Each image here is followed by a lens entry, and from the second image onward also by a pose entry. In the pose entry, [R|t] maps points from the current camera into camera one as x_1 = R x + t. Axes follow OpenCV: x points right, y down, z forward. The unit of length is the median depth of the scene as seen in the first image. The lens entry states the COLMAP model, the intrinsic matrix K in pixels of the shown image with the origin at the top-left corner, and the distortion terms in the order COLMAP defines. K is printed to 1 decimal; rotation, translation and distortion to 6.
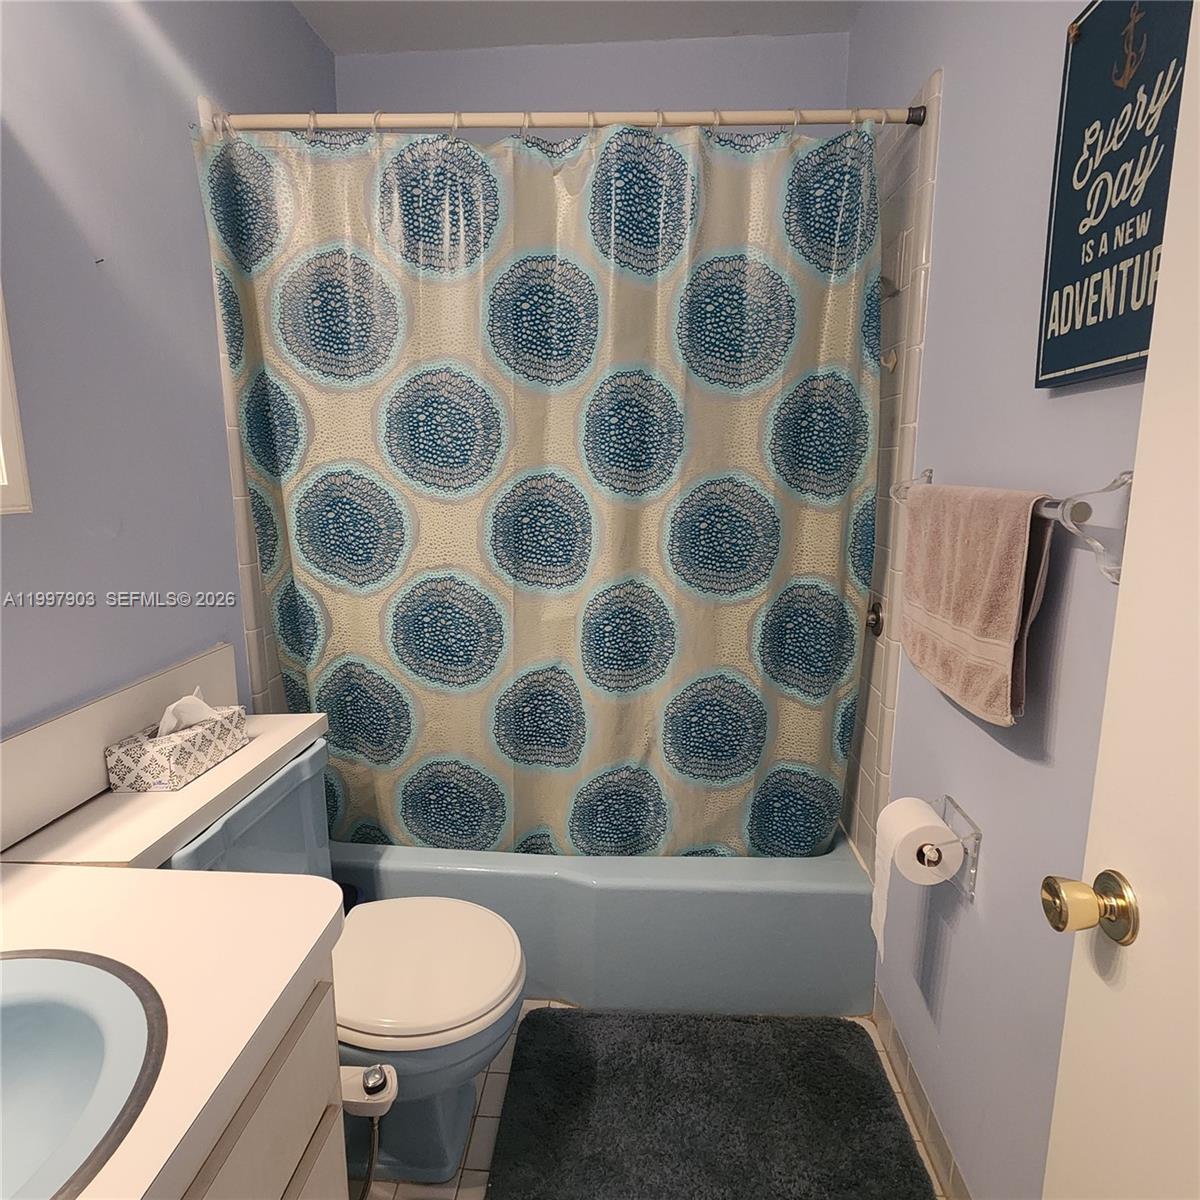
lens RADIAL K [[732.0, 0, 597.0], [0, 732.0, 597.5], [0, 0, 1]] dist [-0.000379, 0.003609]
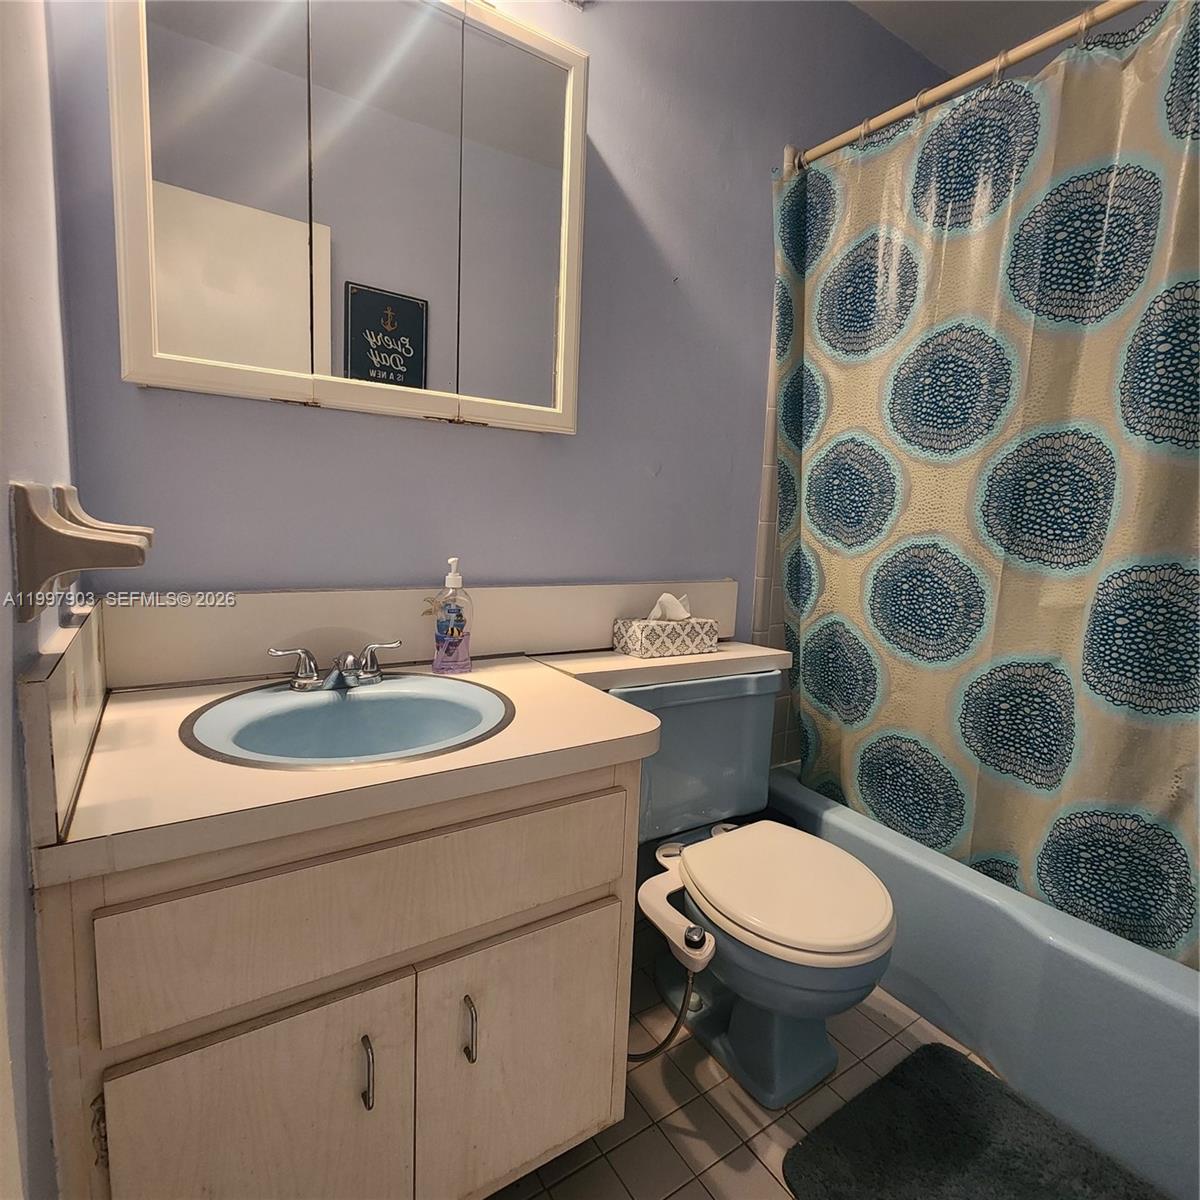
lens RADIAL K [[658.6, 0, 607.0], [0, 658.6, 596.8], [0, 0, 1]] dist [0.002549, -0.000635]
pose [[0.607058, 0.126302, -0.784556, 0.245069], [-0.185265, 0.982577, 0.014830, 0.115064], [0.772760, 0.136348, 0.619880, 0.147839]]
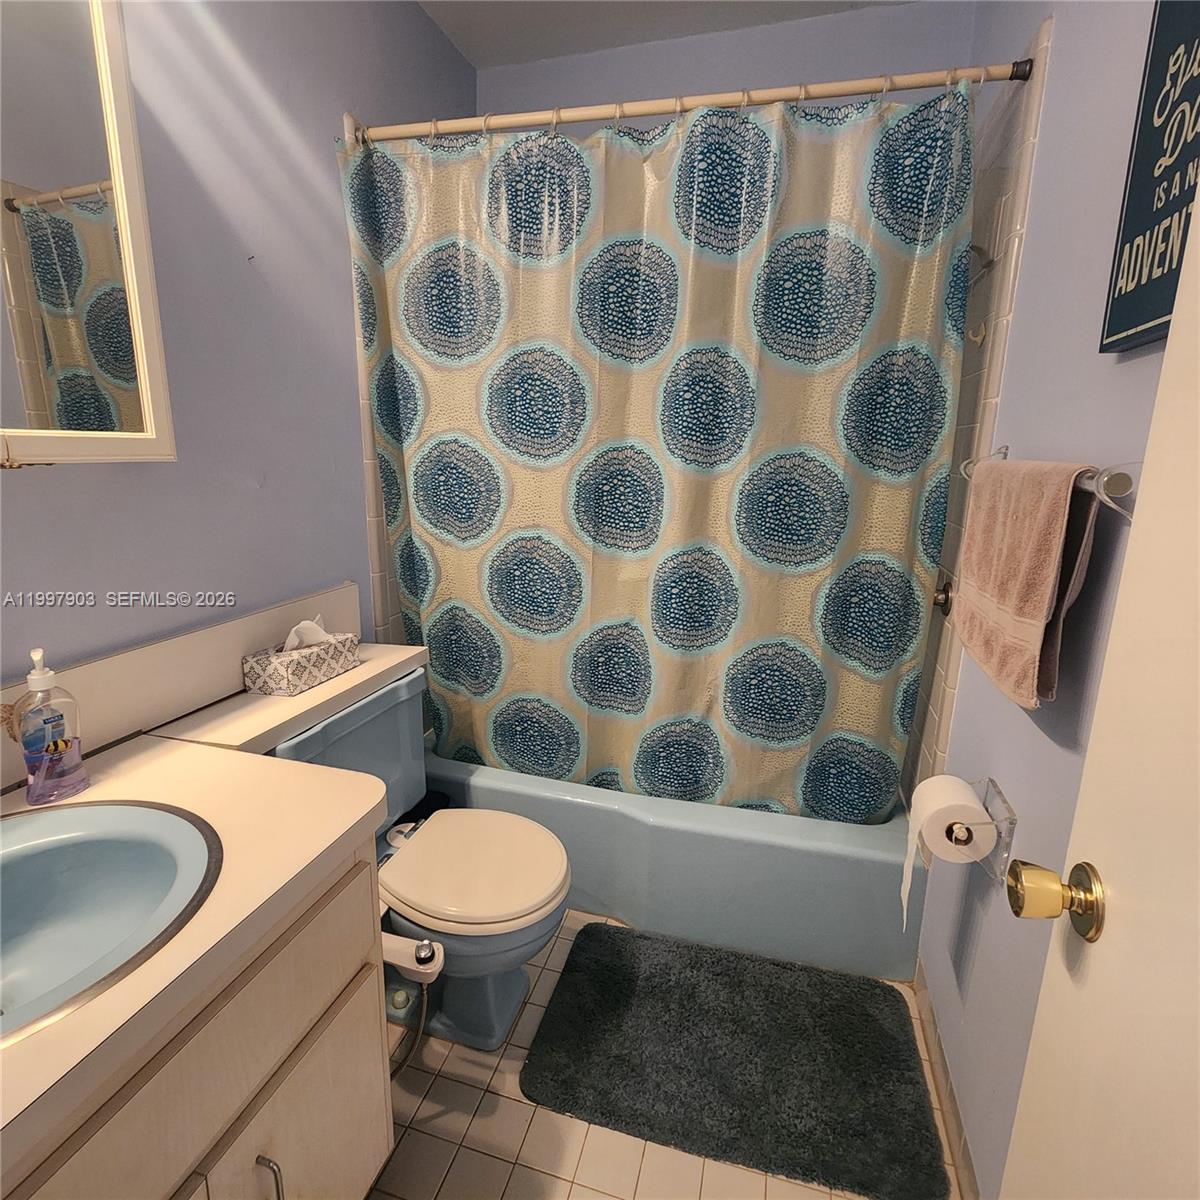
lens RADIAL K [[658.6, 0, 594.7], [0, 658.6, 596.3], [0, 0, 1]] dist [0.002549, -0.000635]
pose [[0.976525, 0.065238, -0.205290, 0.106397], [-0.056879, 0.997304, 0.046368, 0.012911], [0.207761, -0.033602, 0.977602, 0.024370]]
